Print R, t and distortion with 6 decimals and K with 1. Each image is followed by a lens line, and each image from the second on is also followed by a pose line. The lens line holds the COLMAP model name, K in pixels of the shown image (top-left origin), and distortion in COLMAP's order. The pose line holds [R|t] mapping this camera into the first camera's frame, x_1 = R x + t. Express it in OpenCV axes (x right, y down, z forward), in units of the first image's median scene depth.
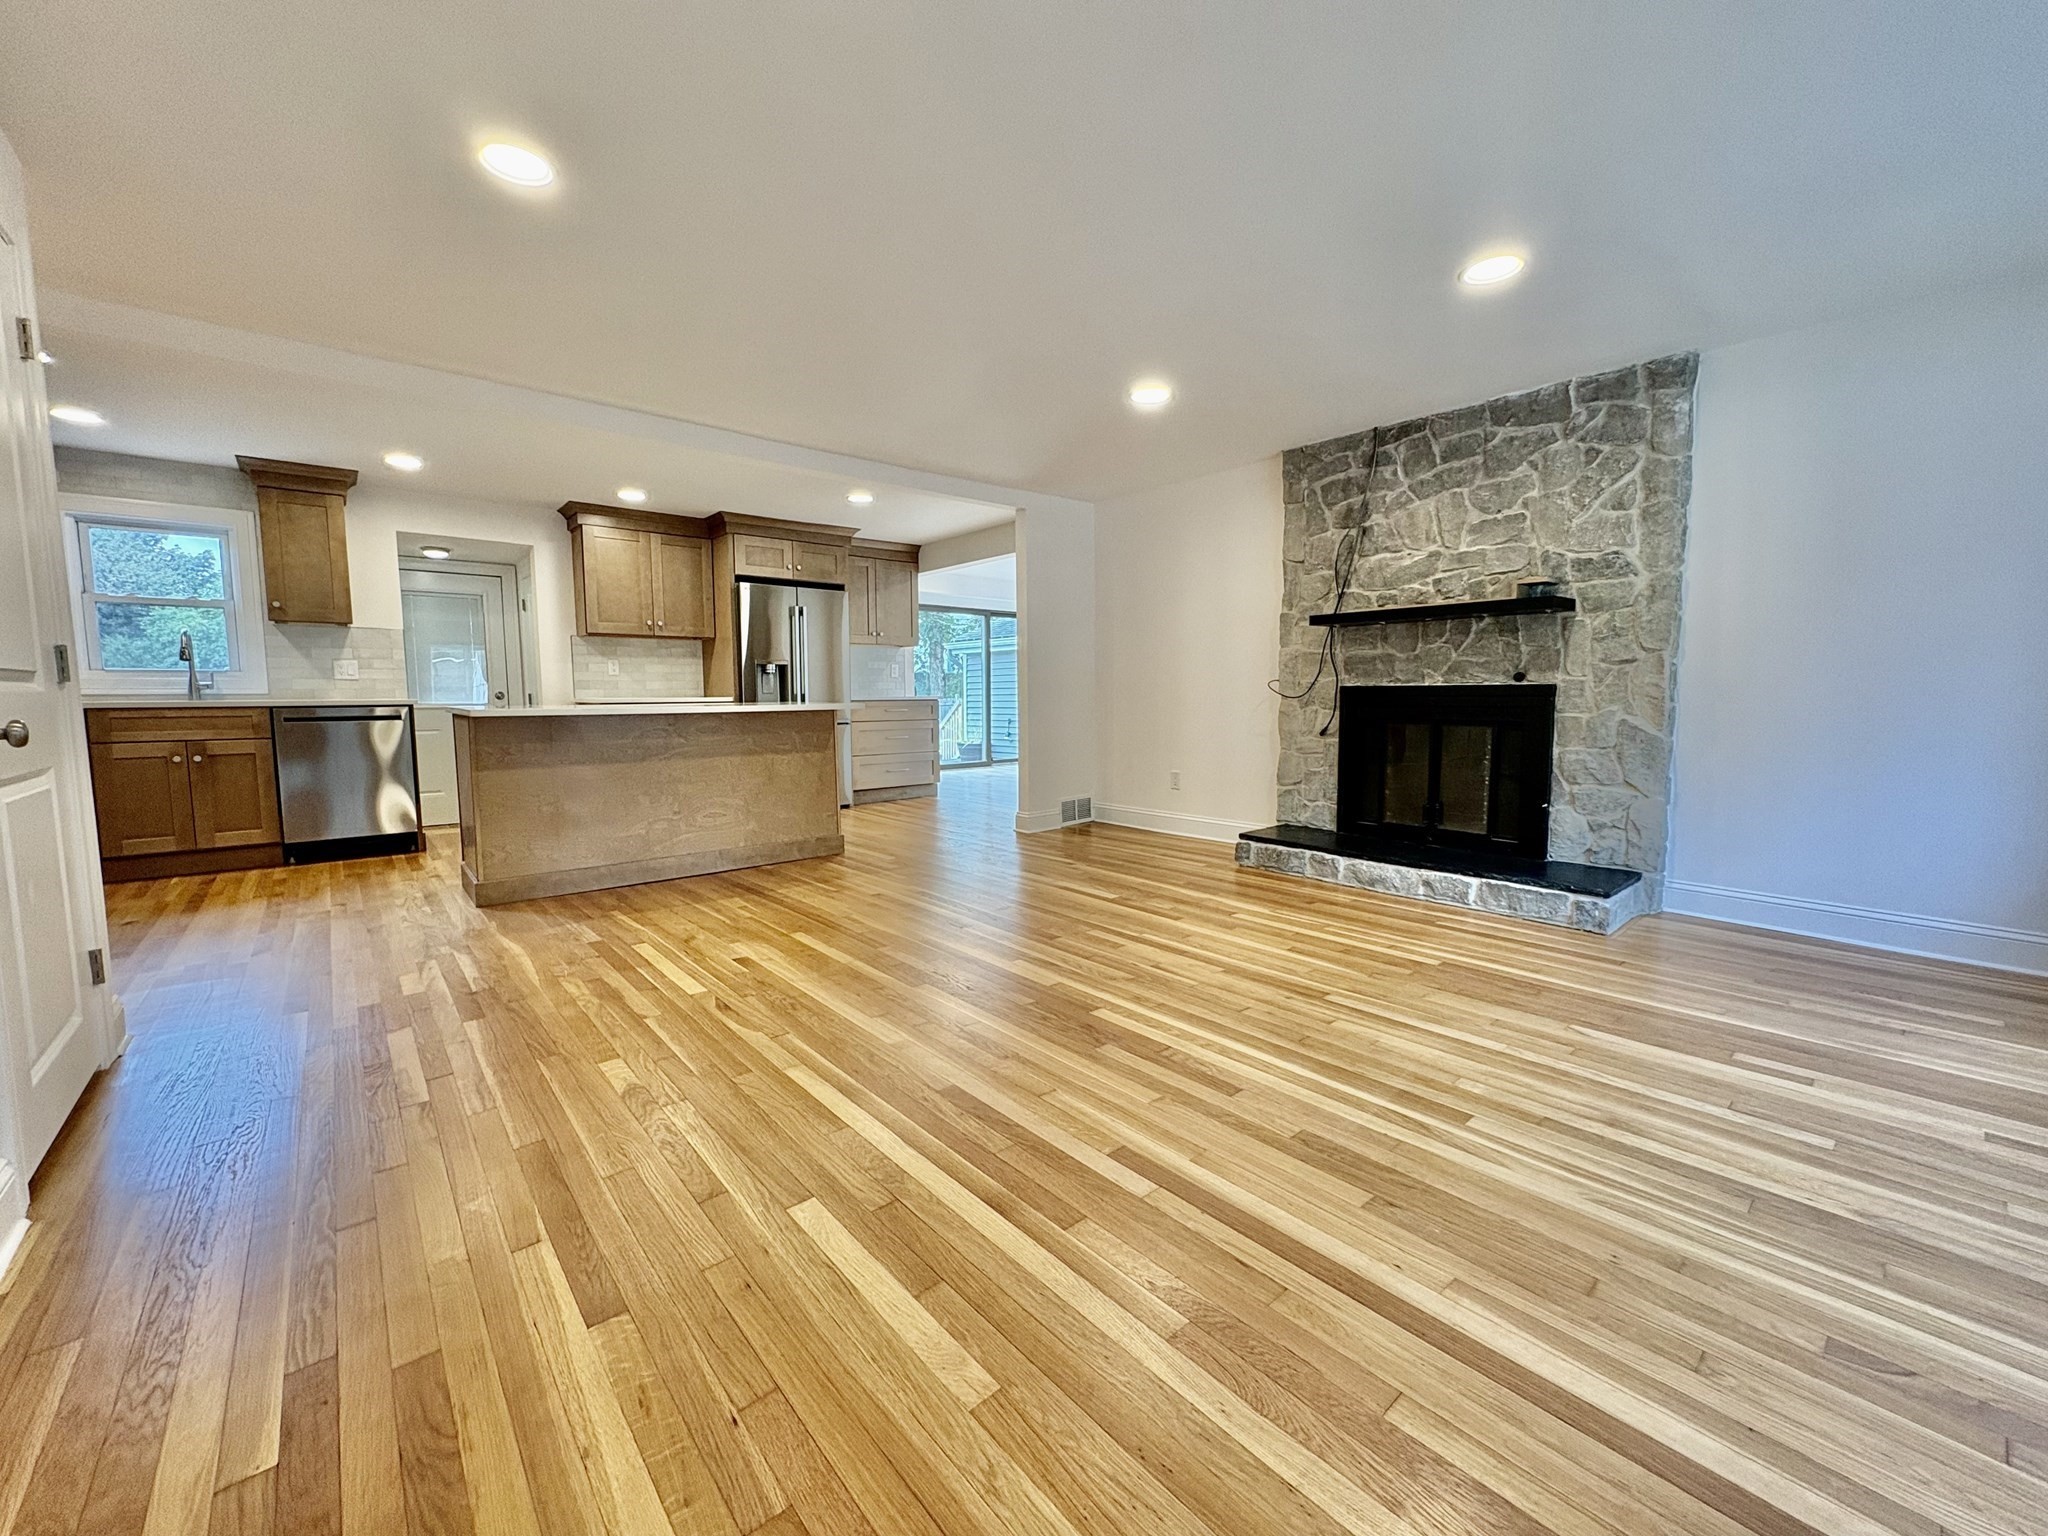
lens RADIAL K [[813.0, 0, 1024.0], [0, 813.0, 768.0], [0, 0, 1]] dist [-0.000171, -0.000118]
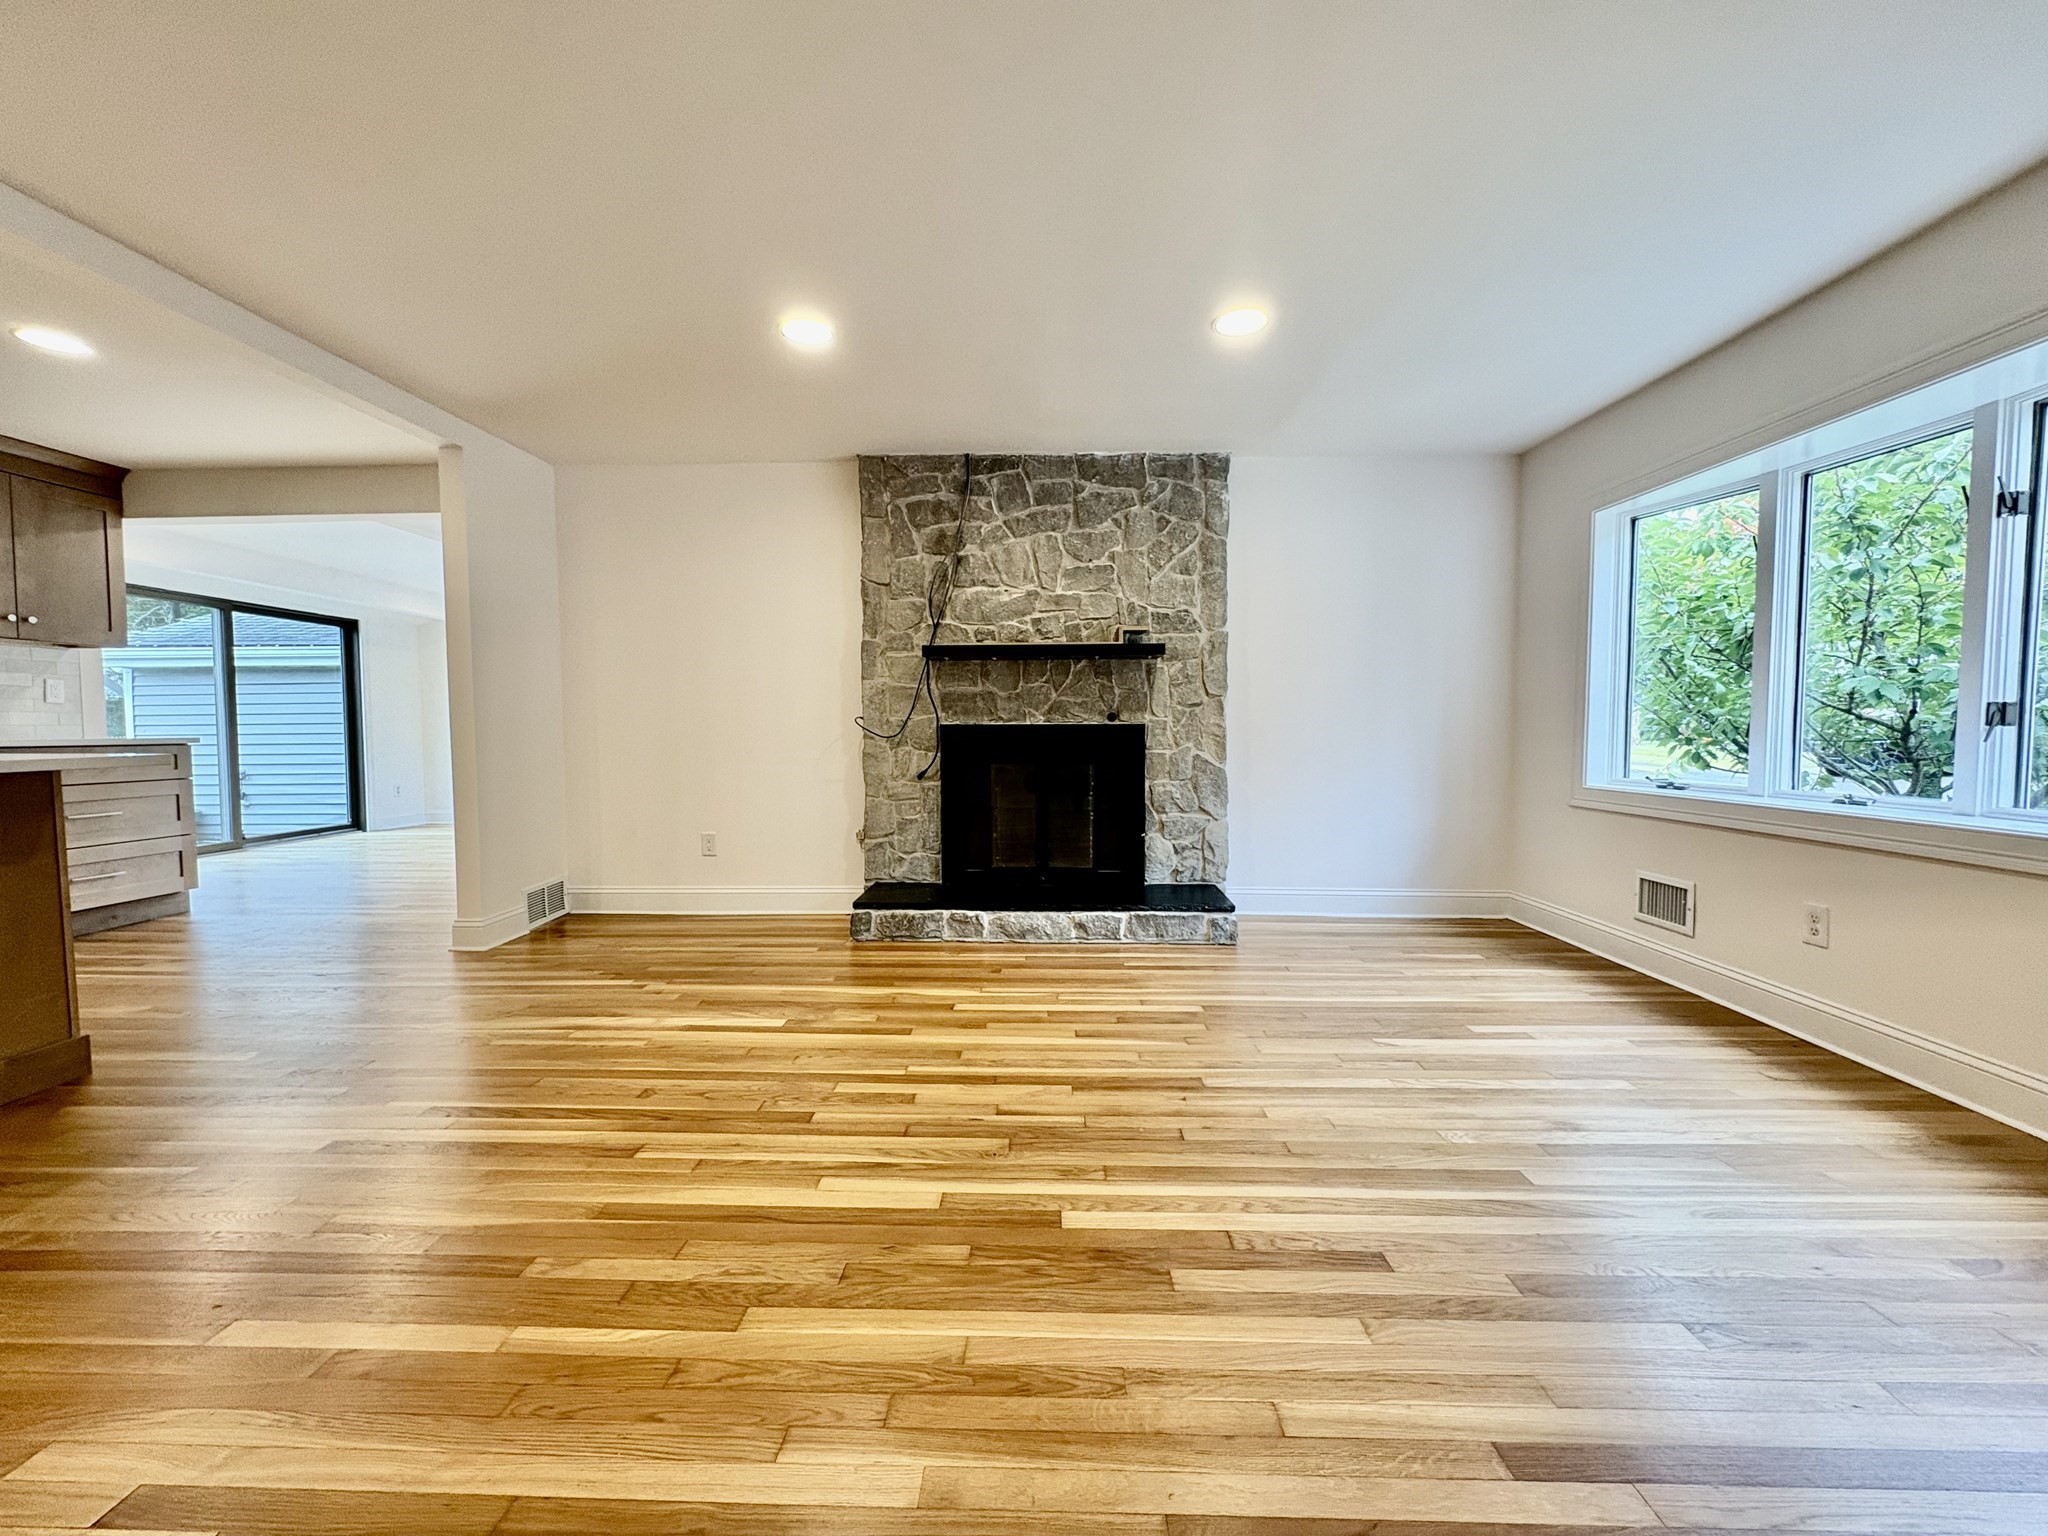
lens RADIAL K [[813.0, 0, 1024.0], [0, 813.0, 768.0], [0, 0, 1]] dist [-0.000171, -0.000118]
pose [[0.675398, -0.033426, 0.736696, -0.260526], [0.068375, 0.997508, -0.017426, -0.034301], [-0.734277, 0.062141, 0.676000, 0.365937]]
